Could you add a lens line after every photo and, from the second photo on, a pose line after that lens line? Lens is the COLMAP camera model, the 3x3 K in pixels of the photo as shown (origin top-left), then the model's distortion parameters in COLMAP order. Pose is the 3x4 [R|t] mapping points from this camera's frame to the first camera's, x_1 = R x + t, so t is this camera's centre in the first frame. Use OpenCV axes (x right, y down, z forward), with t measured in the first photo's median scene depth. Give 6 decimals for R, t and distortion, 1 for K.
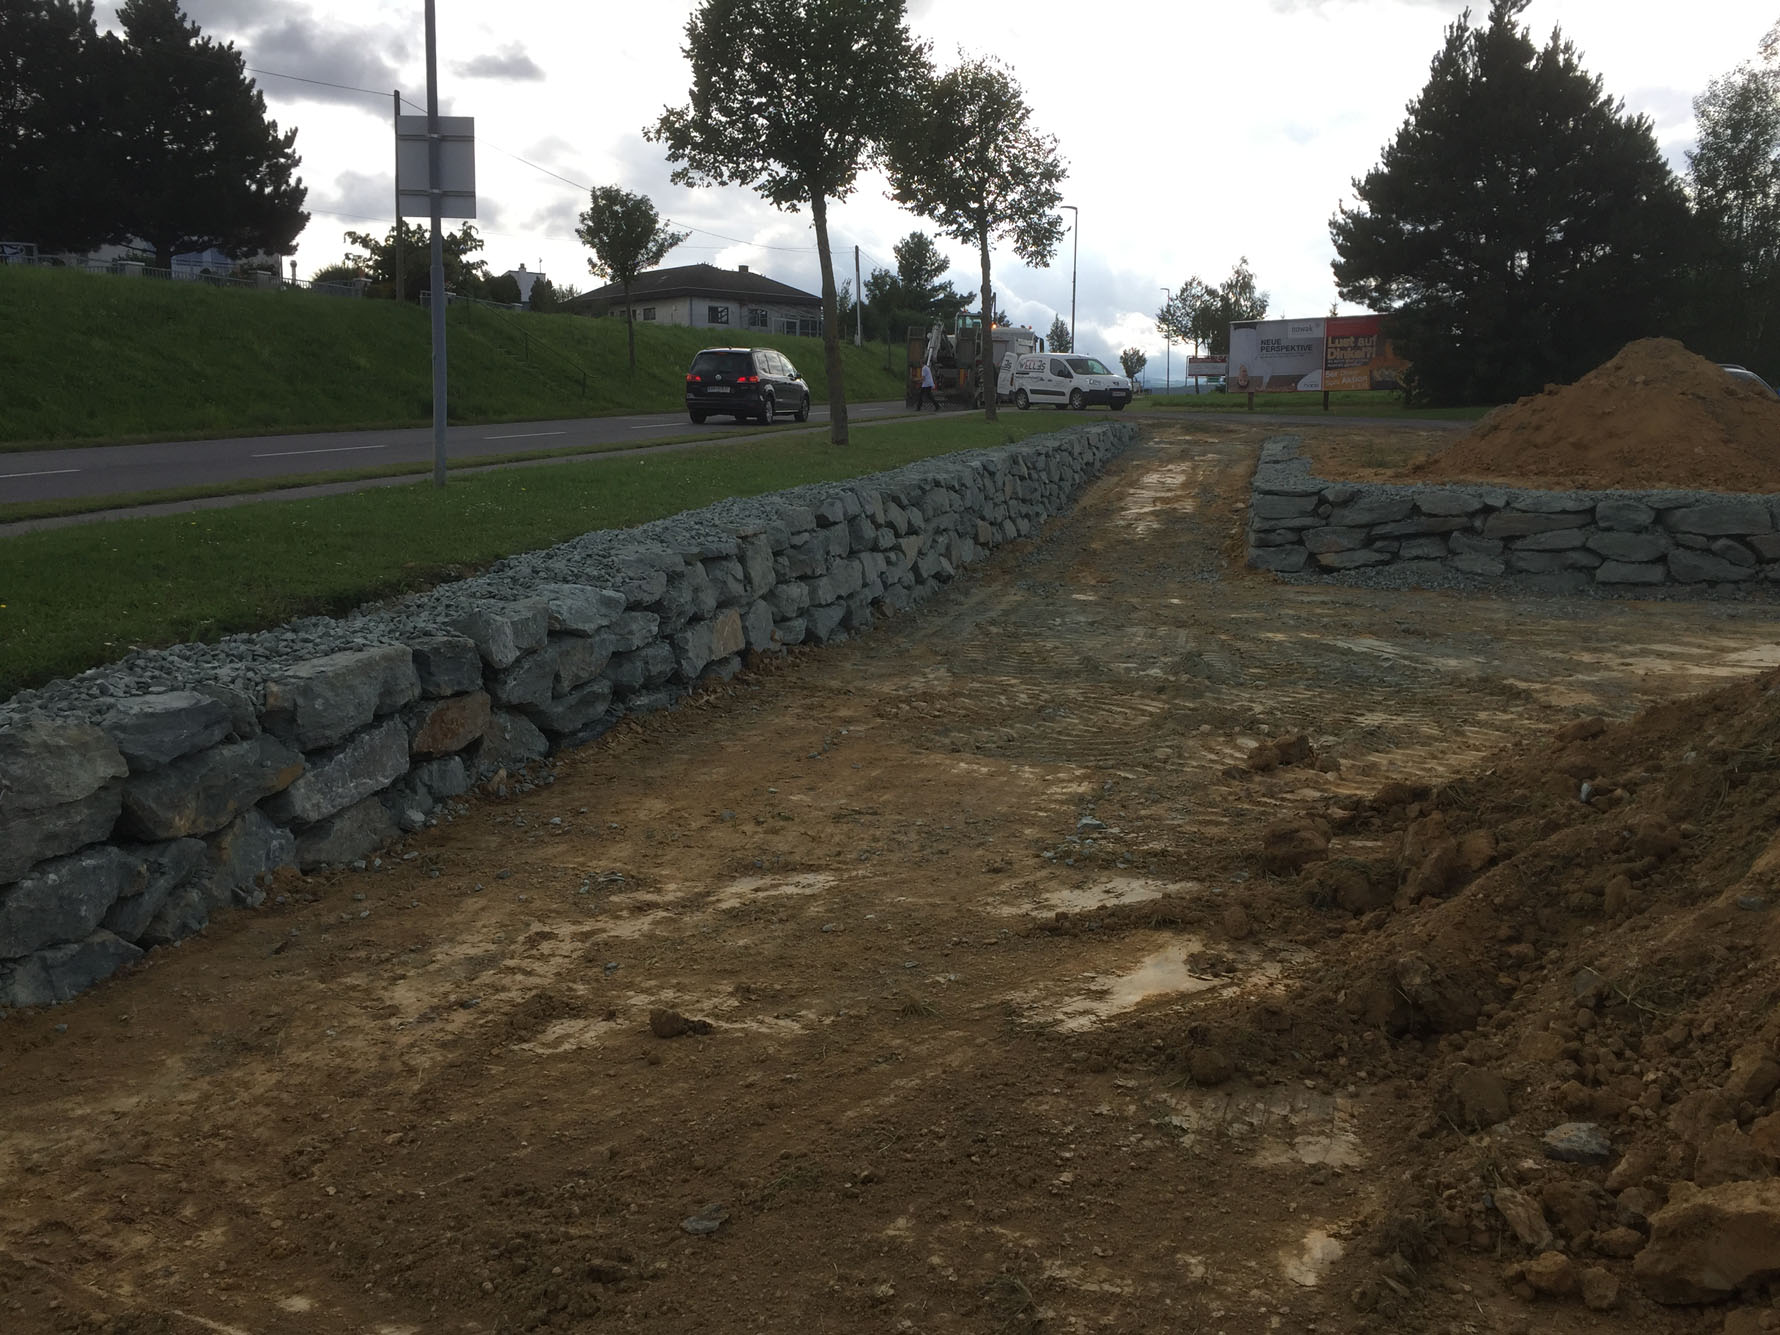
lens RADIAL K [[1530.6, 0, 891.3], [0, 1530.6, 667.8], [0, 0, 1]] dist [0.057326, -0.069763]
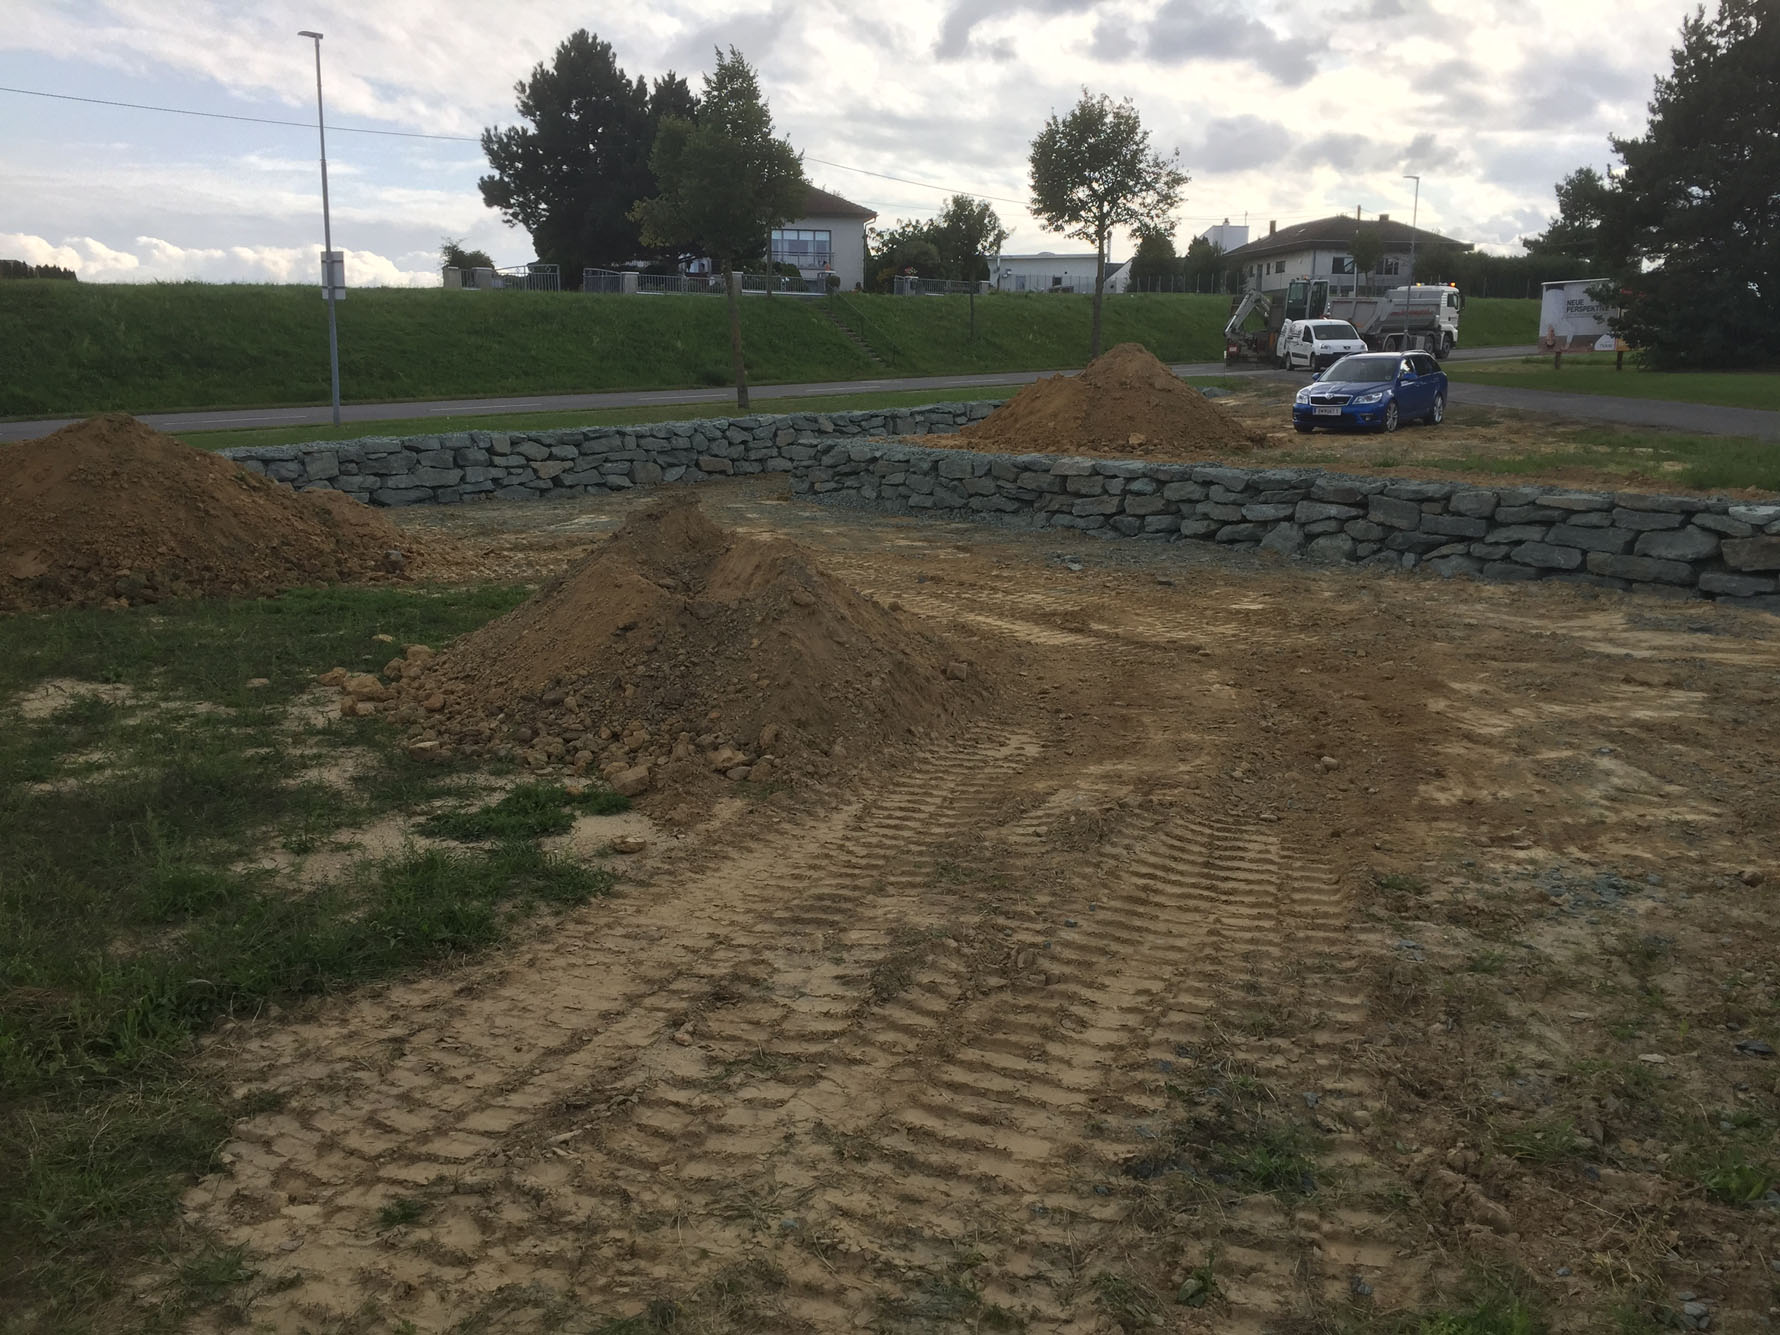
lens RADIAL K [[1530.6, 0, 884.2], [0, 1530.6, 668.0], [0, 0, 1]] dist [0.057326, -0.069763]
pose [[0.861857, 0.097655, -0.497660, 1.176529], [-0.079122, 0.995161, 0.058254, 0.021005], [0.500941, -0.010831, 0.865414, -0.378688]]
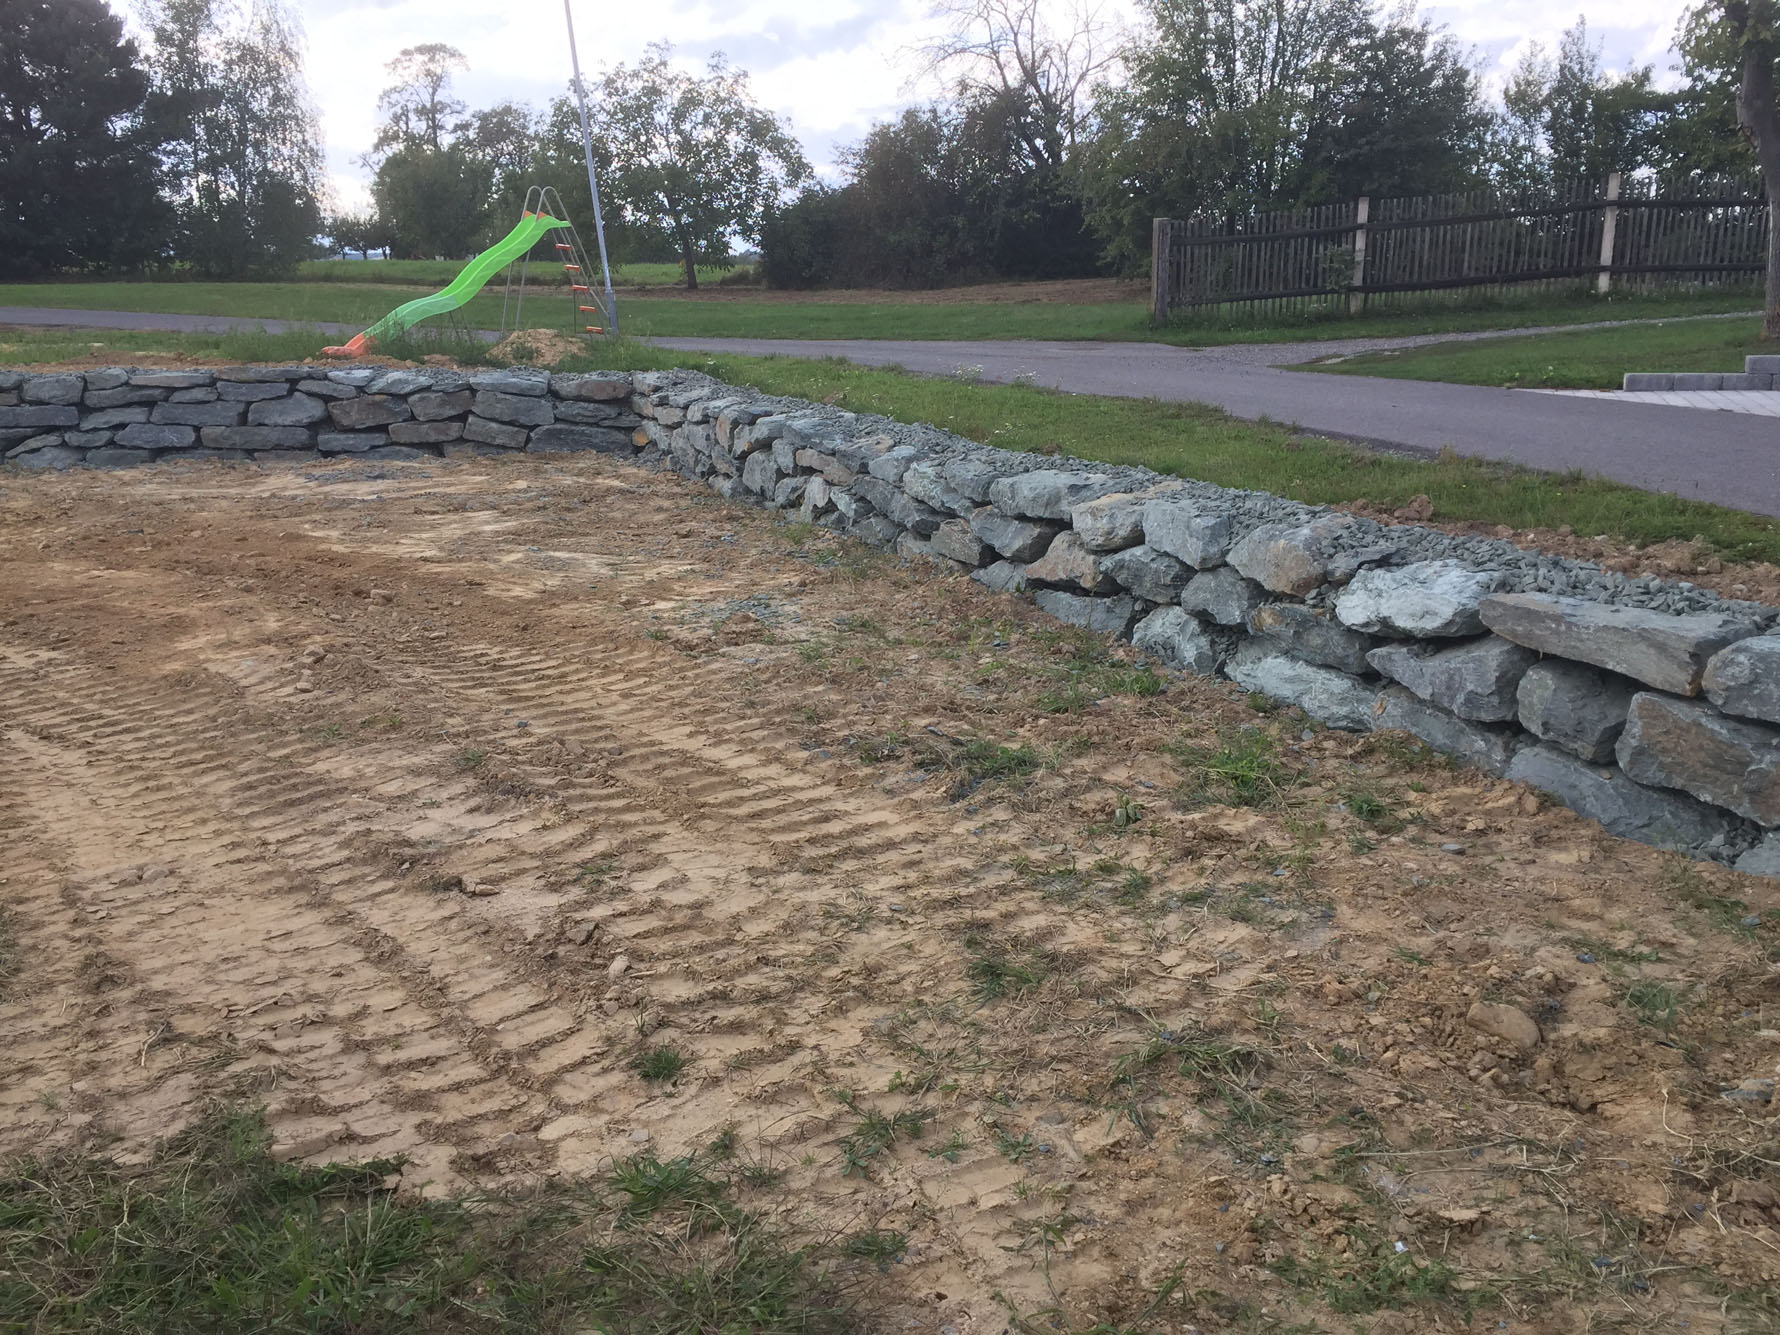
lens RADIAL K [[1530.6, 0, 888.3], [0, 1530.6, 671.1], [0, 0, 1]] dist [0.057326, -0.069763]
pose [[0.851899, -0.130442, 0.507202, 0.922465], [0.088238, 0.990389, 0.106503, 0.057362], [-0.516220, -0.045976, 0.855221, -0.393410]]
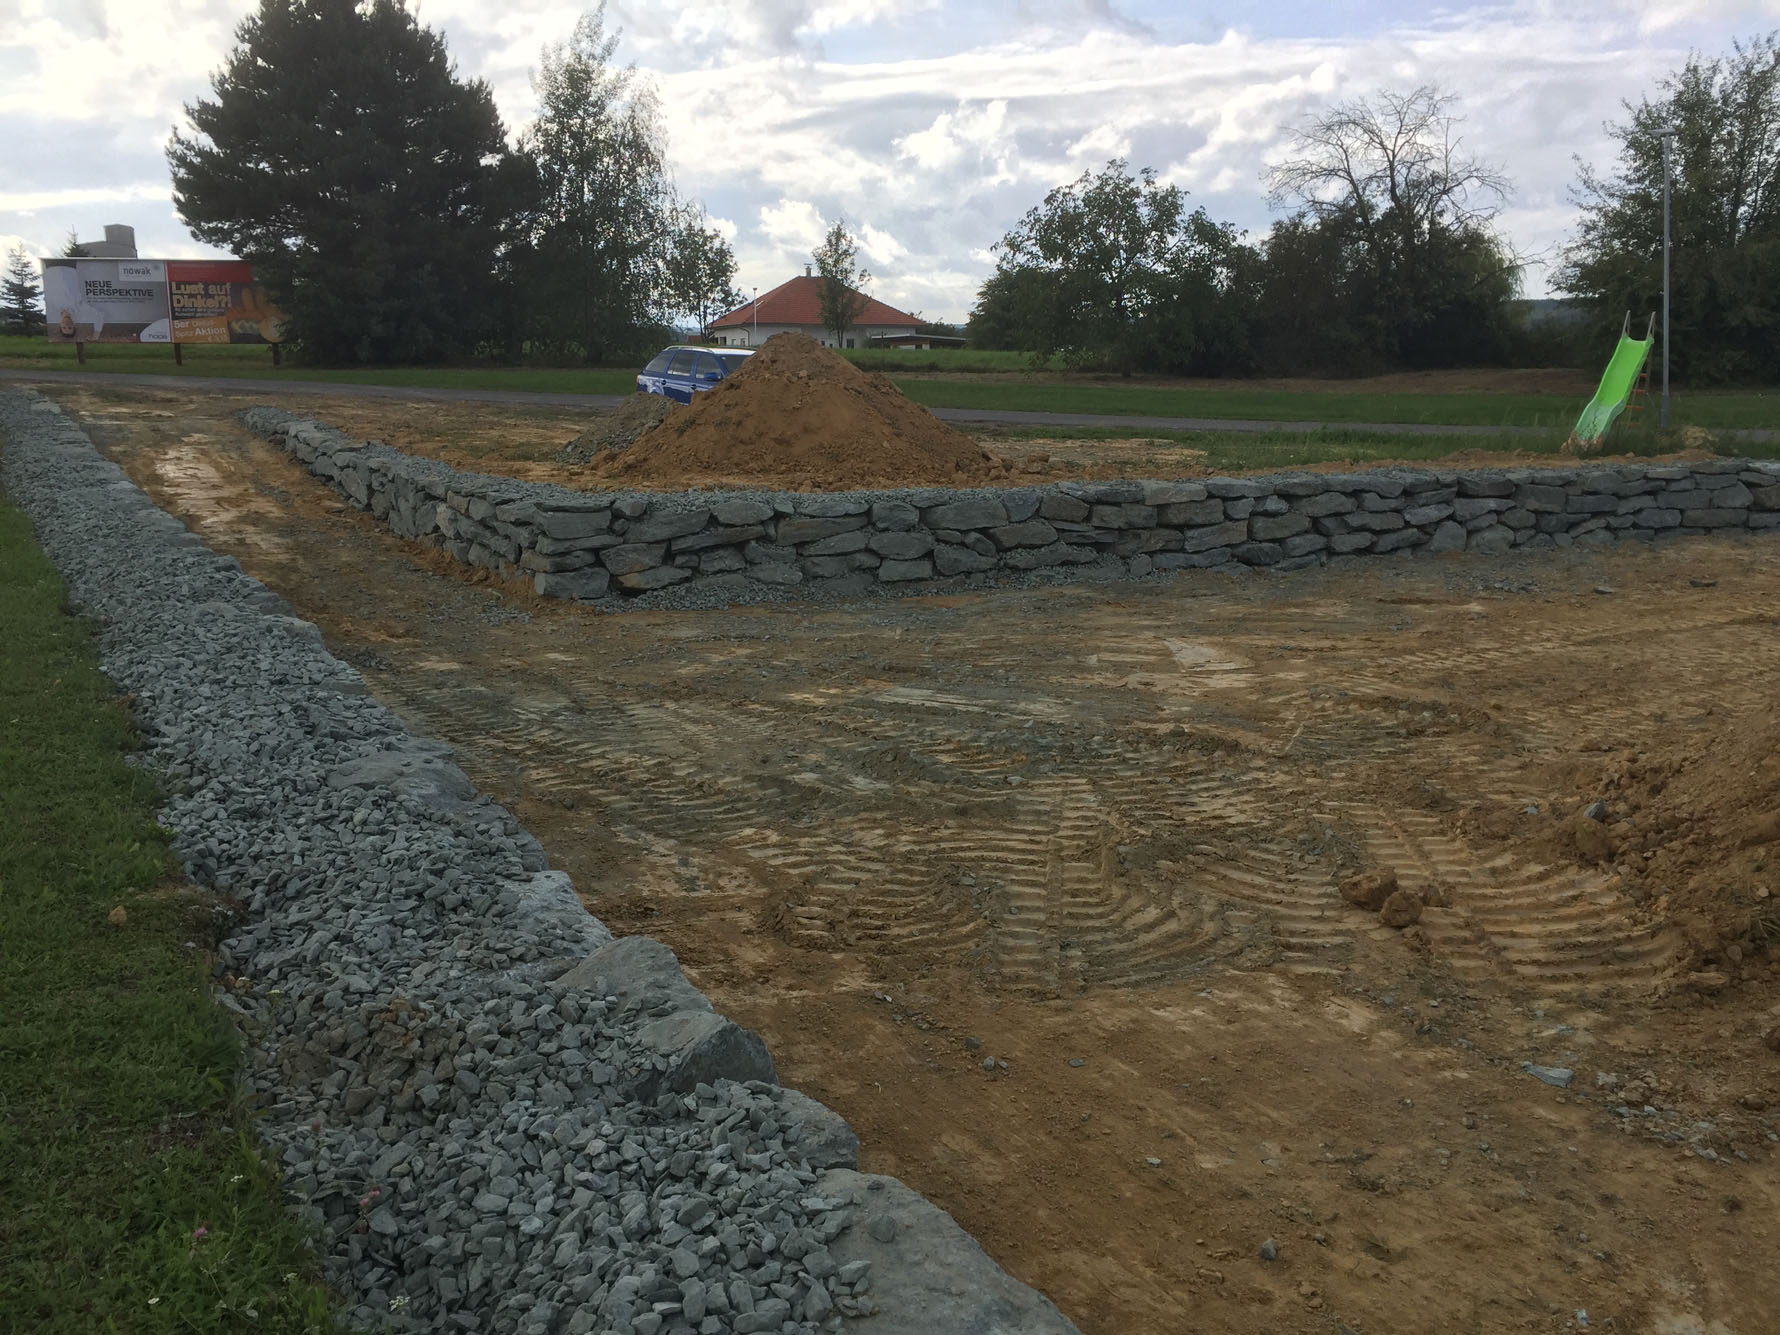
lens RADIAL K [[1530.6, 0, 885.4], [0, 1530.6, 655.2], [0, 0, 1]] dist [0.057326, -0.069763]
pose [[0.700011, -0.132395, 0.701752, -0.247329], [0.109270, 0.990950, 0.077958, -0.080987], [-0.705723, 0.022109, 0.708143, 0.260873]]
